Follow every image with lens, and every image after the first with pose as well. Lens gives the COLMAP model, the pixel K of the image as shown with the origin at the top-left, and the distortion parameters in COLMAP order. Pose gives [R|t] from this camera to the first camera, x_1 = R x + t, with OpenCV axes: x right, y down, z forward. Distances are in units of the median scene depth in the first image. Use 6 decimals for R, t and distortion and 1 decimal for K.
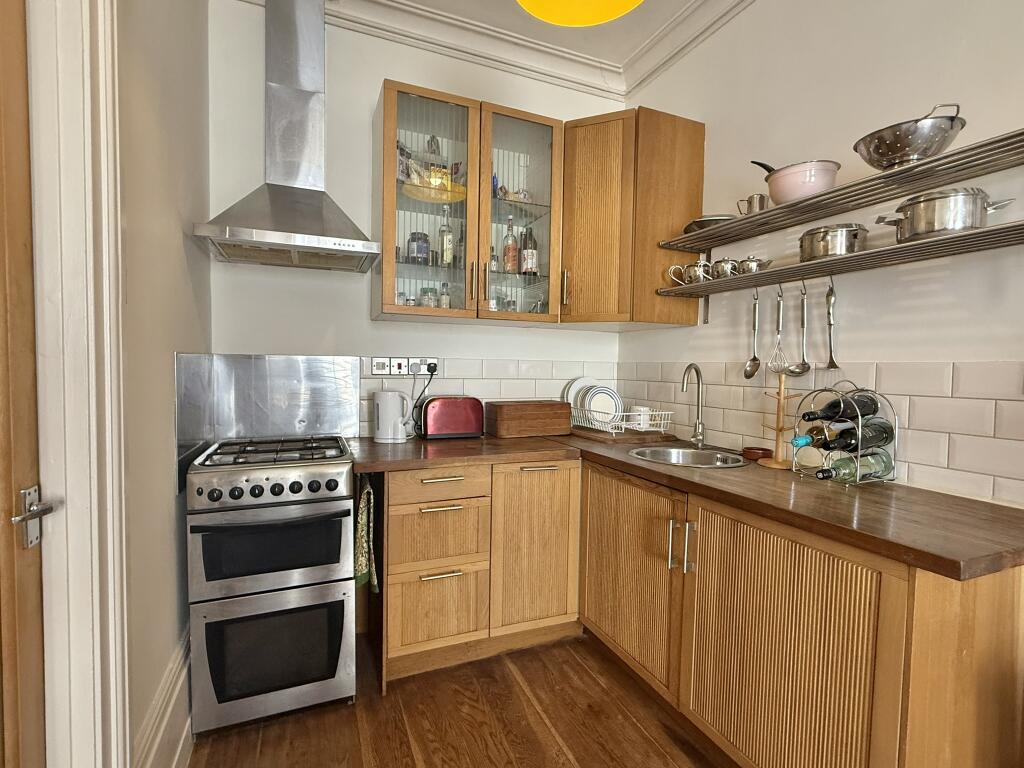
lens RADIAL K [[486.9, 0, 512.0], [0, 486.9, 384.0], [0, 0, 1]] dist [-0.000687, -0.000291]
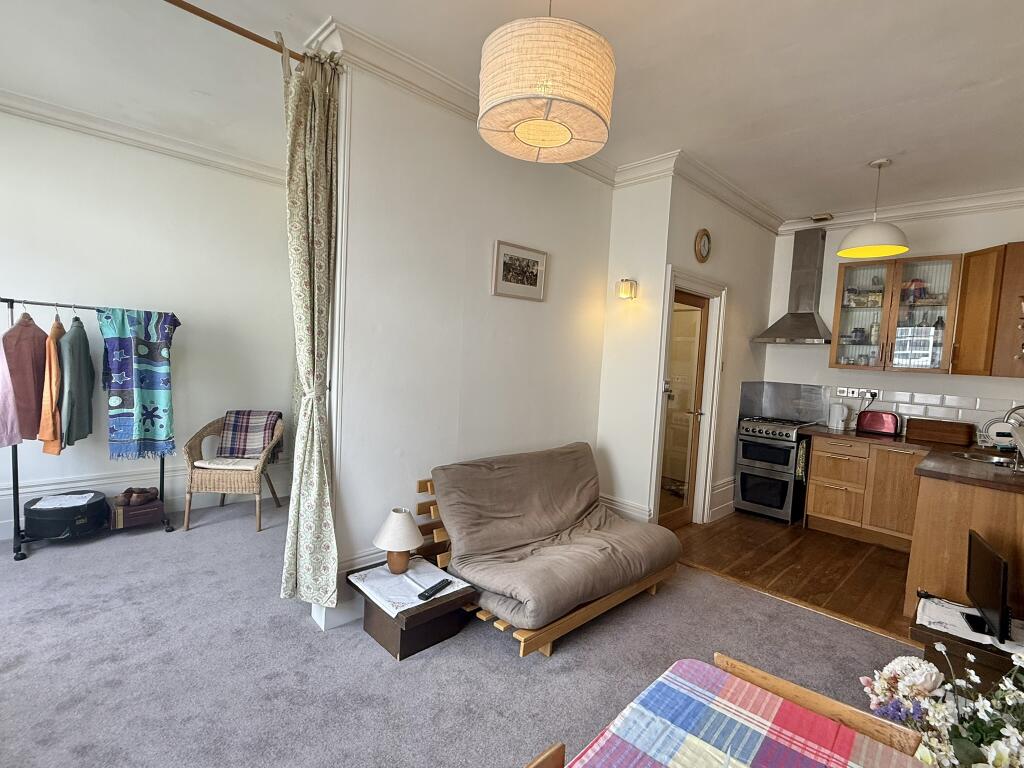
lens RADIAL K [[489.4, 0, 509.3], [0, 489.4, 384.0], [0, 0, 1]] dist [0.001212, -0.000524]
pose [[0.366608, 0.063309, -0.928219, 1.311375], [-0.085514, 0.995752, 0.034141, -0.025158], [0.926437, 0.066859, 0.370465, -1.200675]]
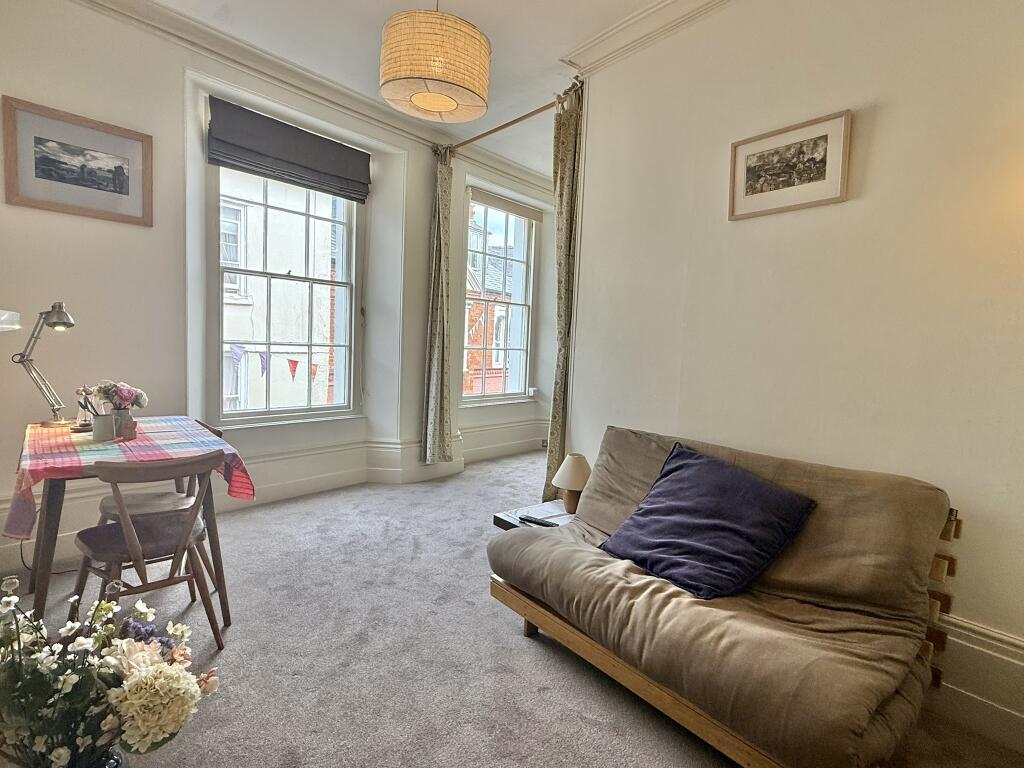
lens RADIAL K [[521.4, 0, 511.4], [0, 521.4, 381.9], [0, 0, 1]] dist [0.001837, -0.000214]
pose [[-0.956470, -0.038584, -0.289269, 0.621621], [-0.073281, 0.991216, 0.110091, 0.023131], [0.282480, 0.126496, -0.950896, 0.395681]]
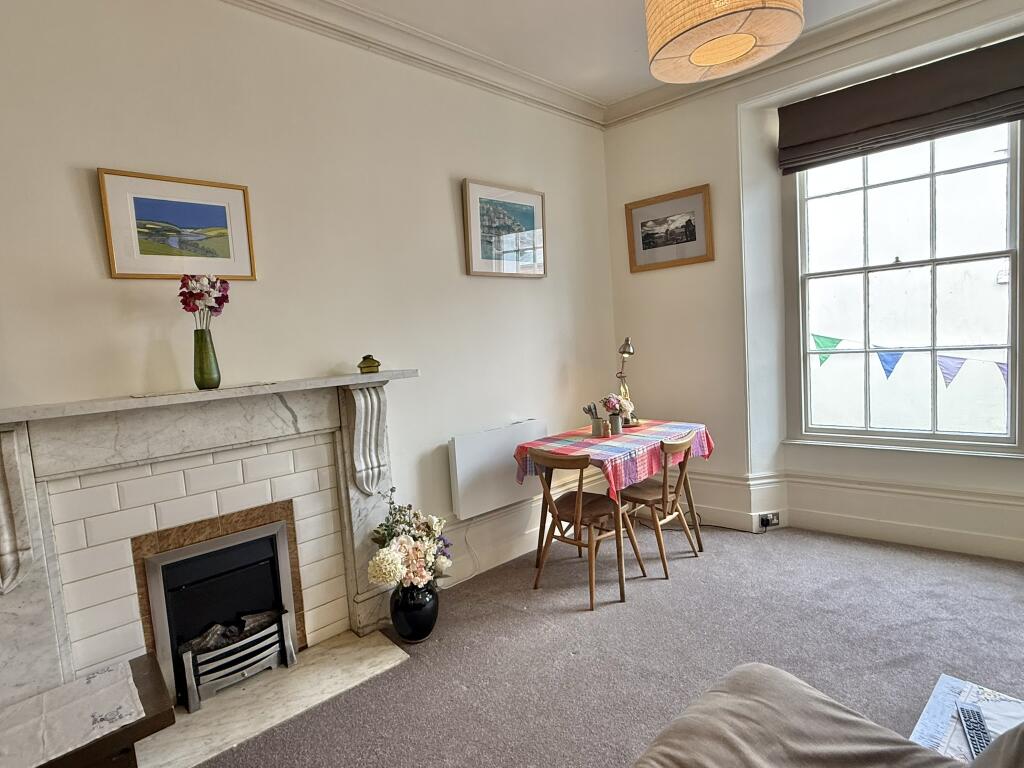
lens RADIAL K [[521.4, 0, 511.4], [0, 521.4, 381.9], [0, 0, 1]] dist [0.001837, -0.000214]
pose [[-0.305442, -0.072989, 0.949409, -0.293420], [0.100906, 0.988963, 0.108493, -0.032975], [-0.946849, 0.128940, -0.294705, -0.171492]]
